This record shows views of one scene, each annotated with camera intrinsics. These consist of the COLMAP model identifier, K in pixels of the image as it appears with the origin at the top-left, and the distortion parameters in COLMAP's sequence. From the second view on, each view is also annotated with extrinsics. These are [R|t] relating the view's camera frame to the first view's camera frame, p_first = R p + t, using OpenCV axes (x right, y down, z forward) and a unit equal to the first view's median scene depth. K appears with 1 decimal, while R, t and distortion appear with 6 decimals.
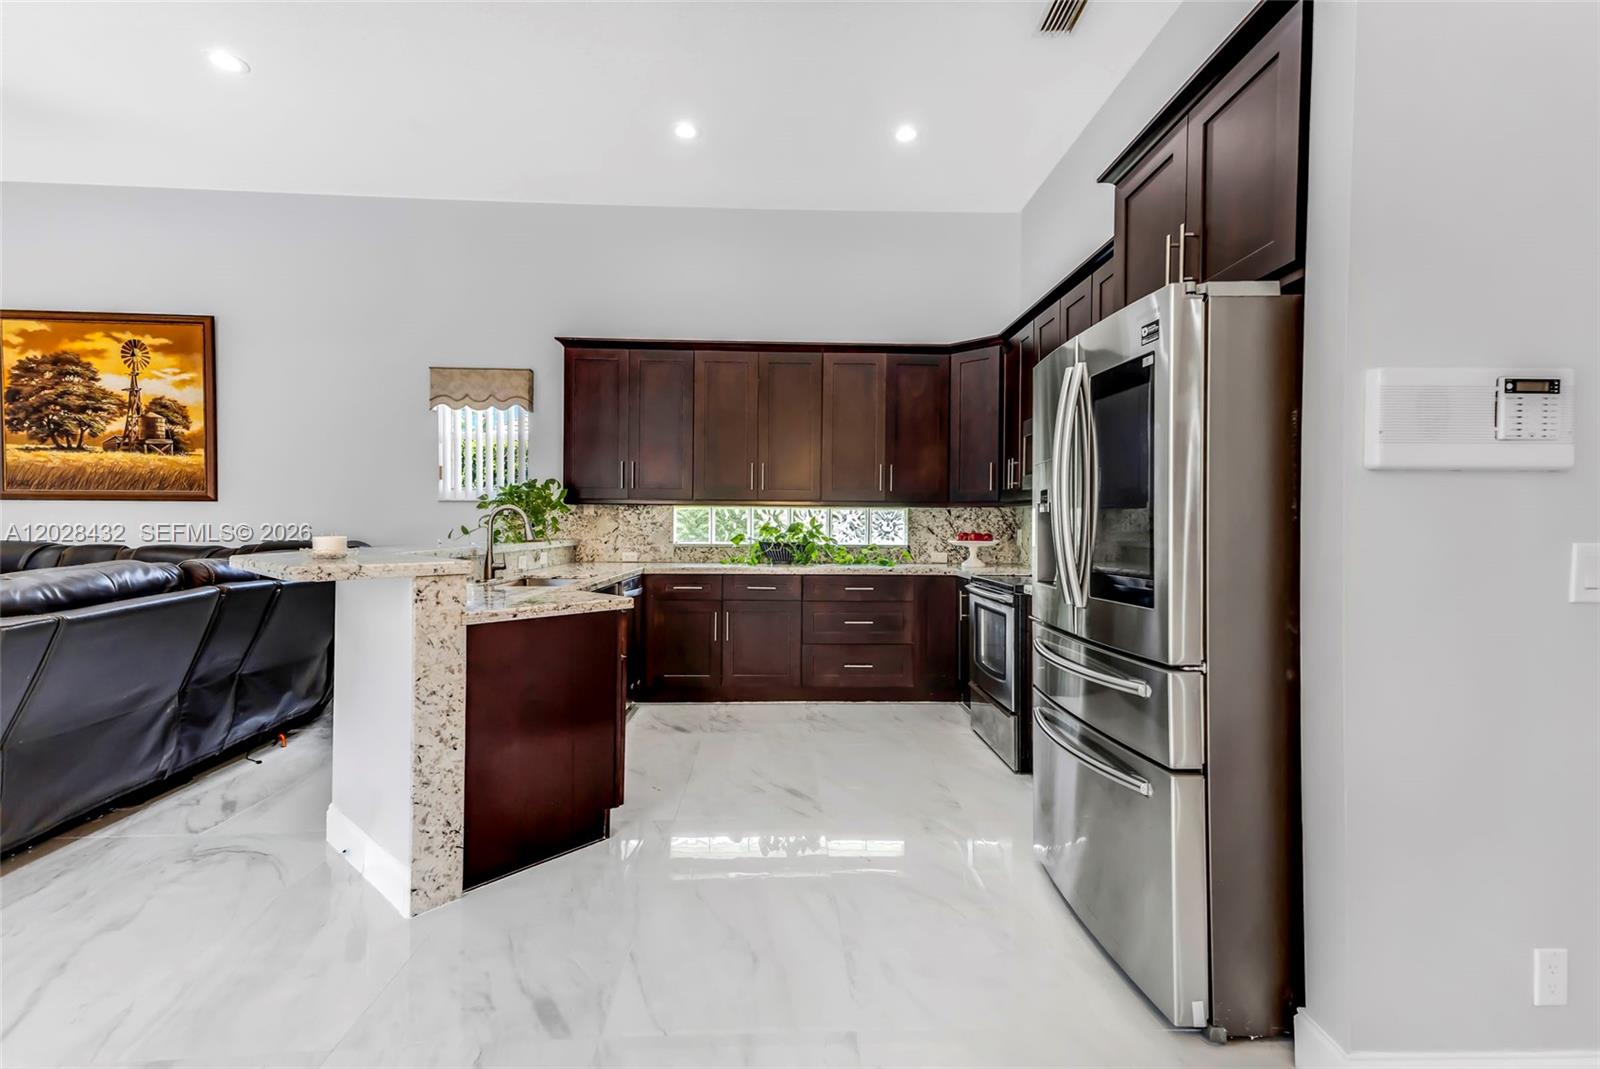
lens RADIAL K [[714.0, 0, 798.7], [0, 714.0, 529.0], [0, 0, 1]] dist [0.049235, 0.000192]
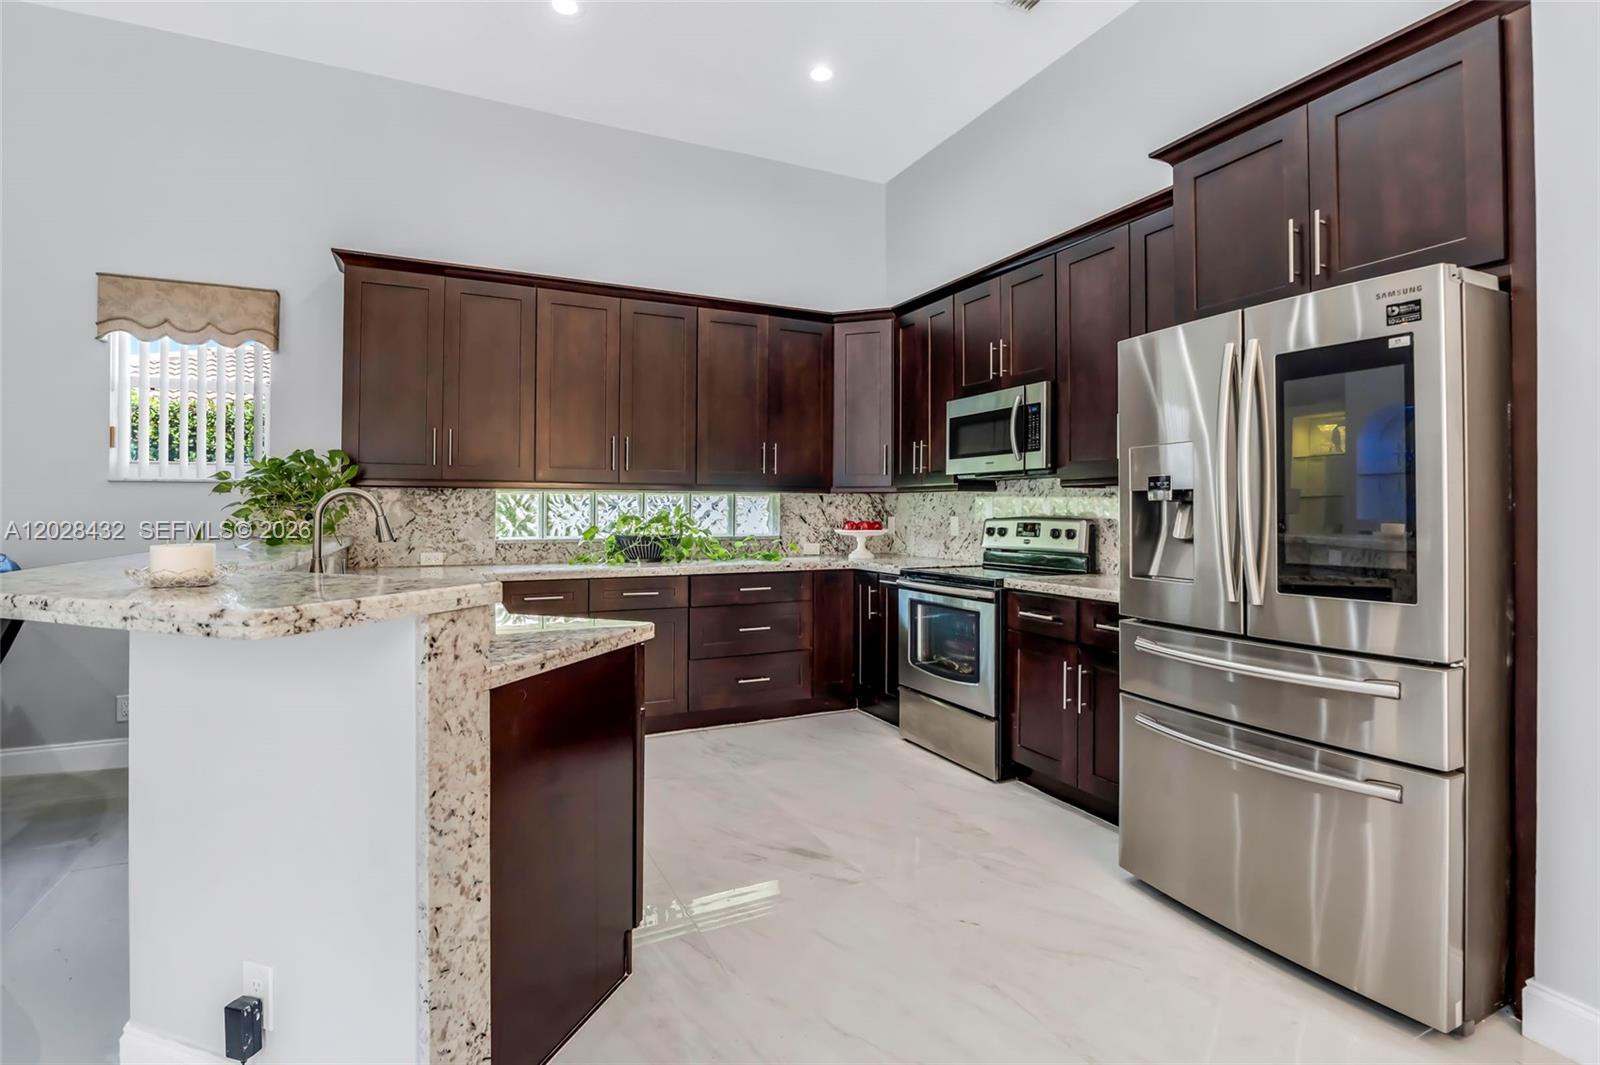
lens RADIAL K [[755.6, 0, 785.9], [0, 755.6, 509.3], [0, 0, 1]] dist [-0.011982, 0.000006]
pose [[0.914800, -0.004946, 0.403876, -0.231778], [0.008058, 0.999949, -0.006006, -0.004702], [-0.403826, 0.008749, 0.914794, 0.157900]]
